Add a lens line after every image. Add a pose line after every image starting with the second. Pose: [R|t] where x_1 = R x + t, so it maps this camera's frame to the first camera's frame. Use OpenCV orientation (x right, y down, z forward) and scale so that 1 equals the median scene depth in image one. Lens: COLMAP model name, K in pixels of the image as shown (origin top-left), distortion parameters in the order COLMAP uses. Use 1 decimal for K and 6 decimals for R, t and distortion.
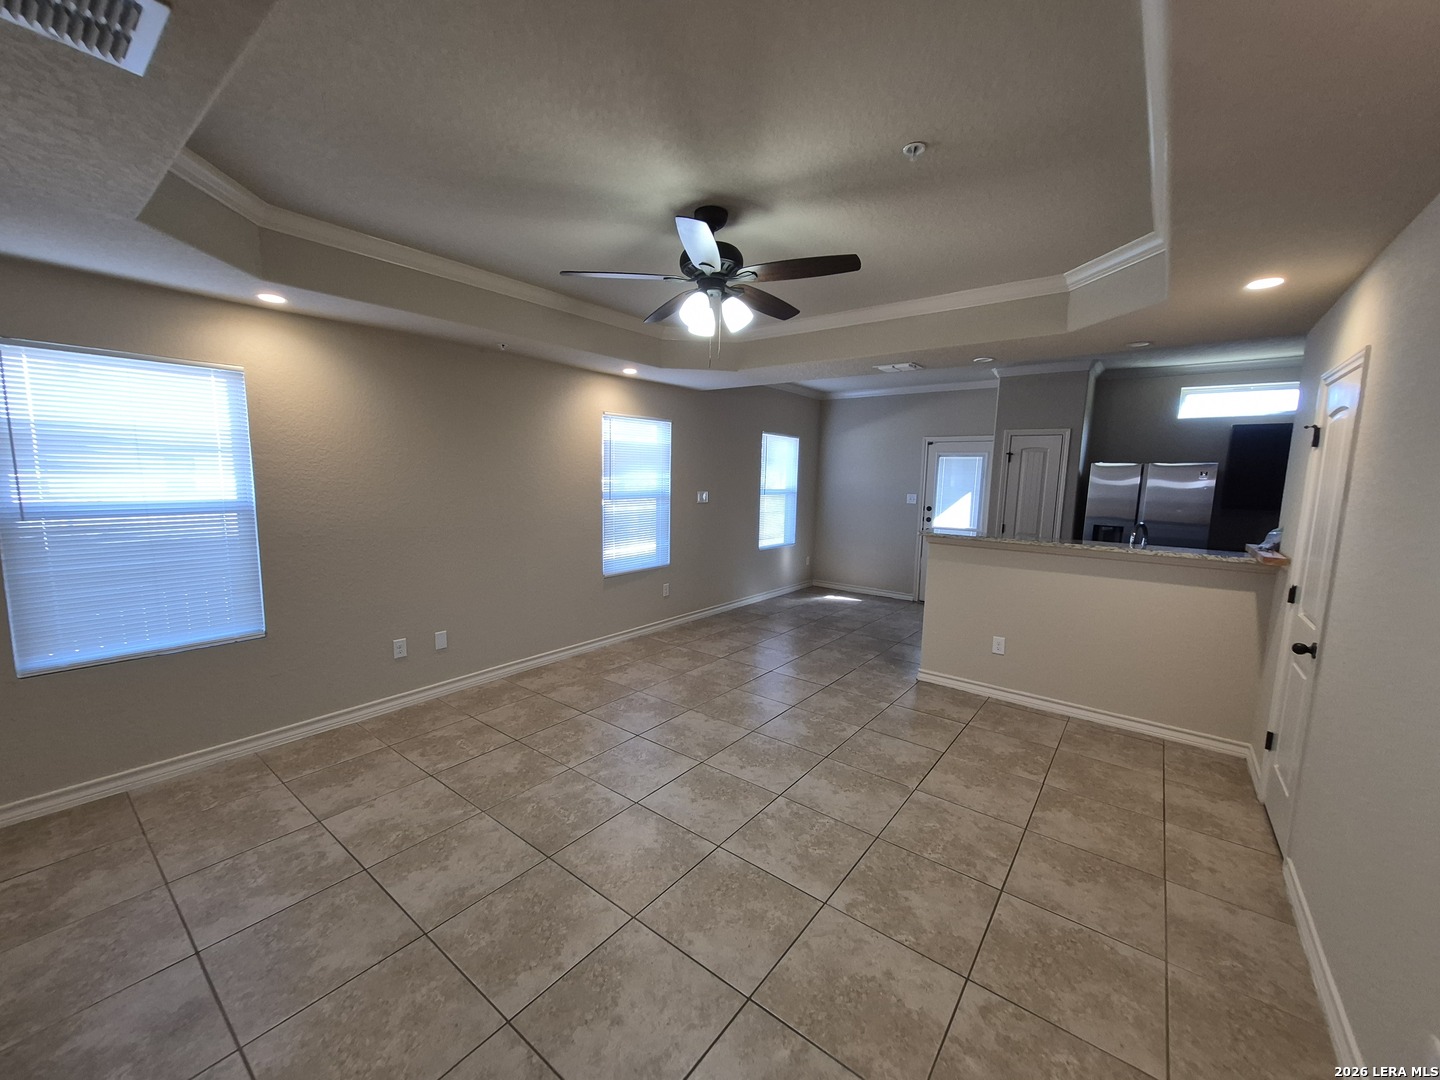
lens RADIAL K [[567.5, 0, 717.4], [0, 567.5, 547.6], [0, 0, 1]] dist [-0.006654, 0.000424]
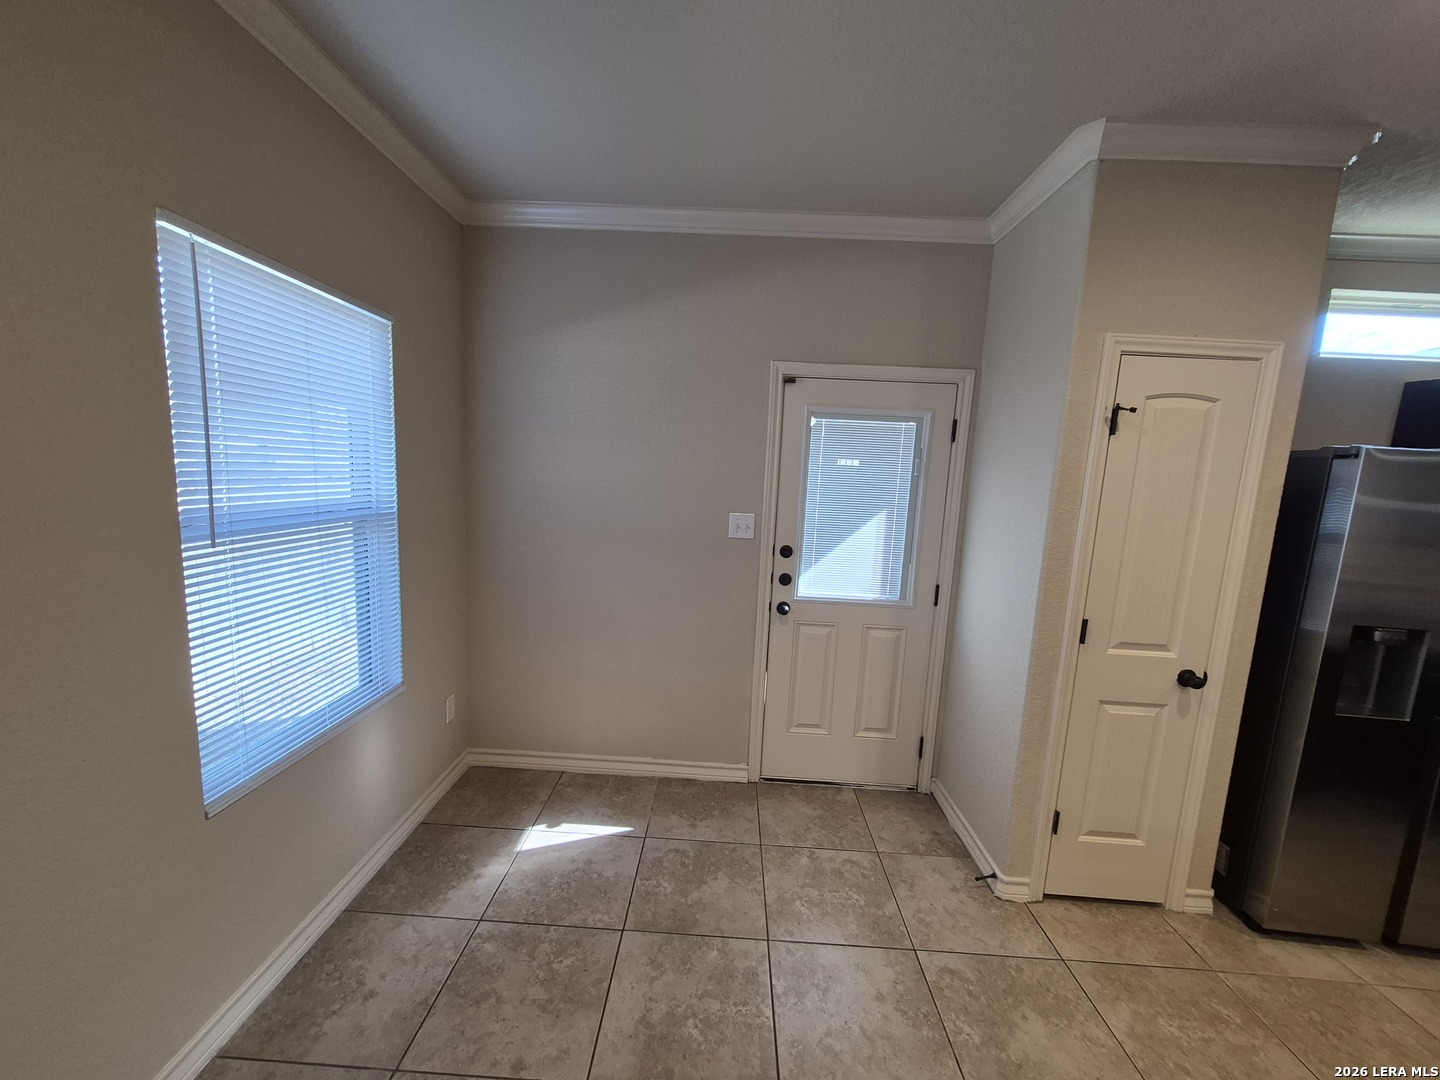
lens RADIAL K [[563.9, 0, 715.7], [0, 563.9, 541.6], [0, 0, 1]] dist [-0.001585, -0.000148]
pose [[0.808784, -0.055434, 0.585487, 0.010434], [0.041613, 0.998447, 0.037049, -0.008807], [-0.586631, -0.005601, 0.809835, 0.068916]]
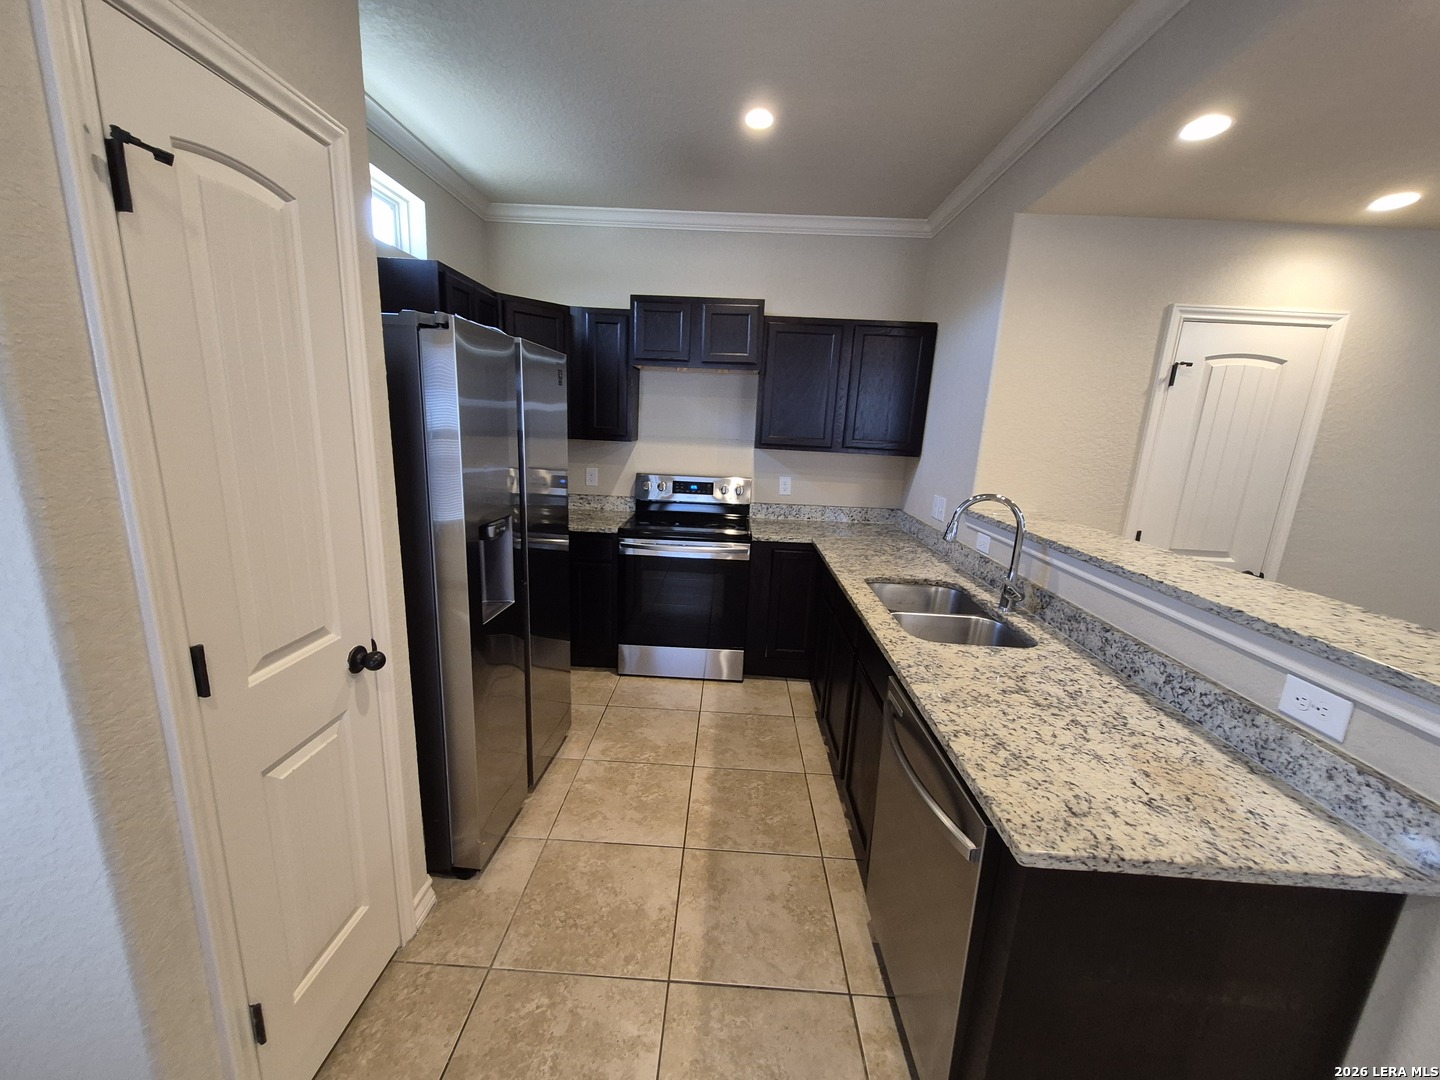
lens RADIAL K [[567.5, 0, 717.4], [0, 567.5, 547.6], [0, 0, 1]] dist [-0.006654, 0.000424]
pose [[-0.582639, -0.222281, 0.781743, 0.024612], [0.050679, 0.950064, 0.307912, -0.008663], [-0.811149, 0.219019, -0.542280, 0.077408]]
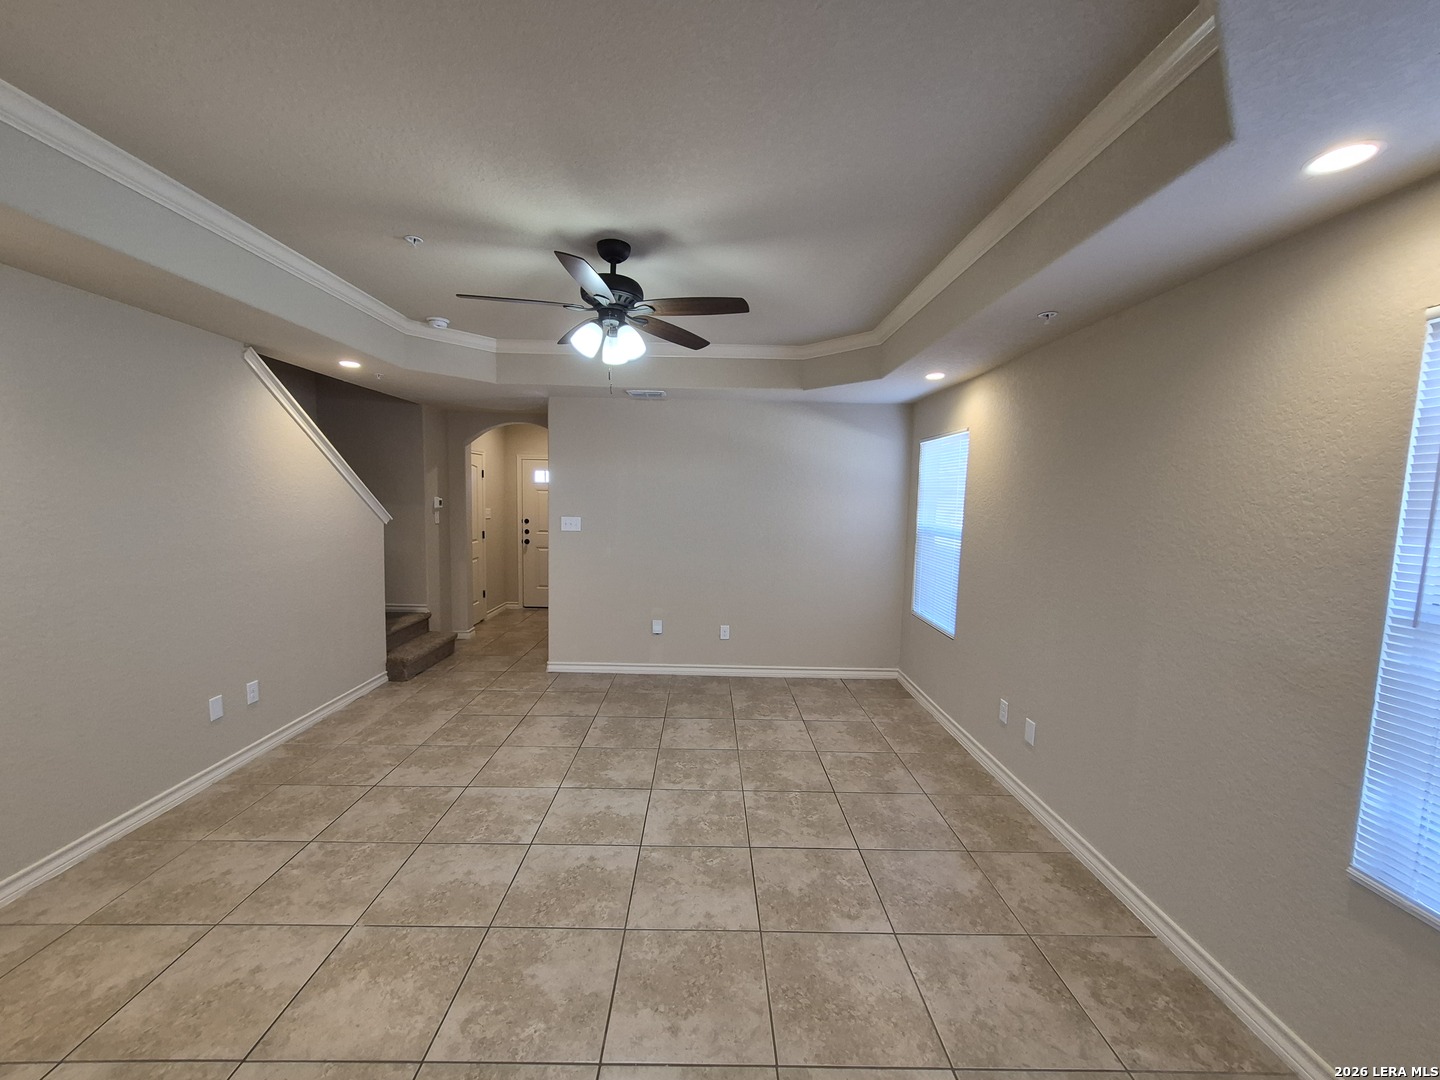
lens RADIAL K [[567.5, 0, 717.4], [0, 567.5, 547.6], [0, 0, 1]] dist [-0.006654, 0.000424]
pose [[-0.781055, 0.024726, -0.623972, 0.501080], [-0.115893, 0.976117, 0.183749, -0.275646], [0.613613, 0.215832, -0.759536, 2.043303]]
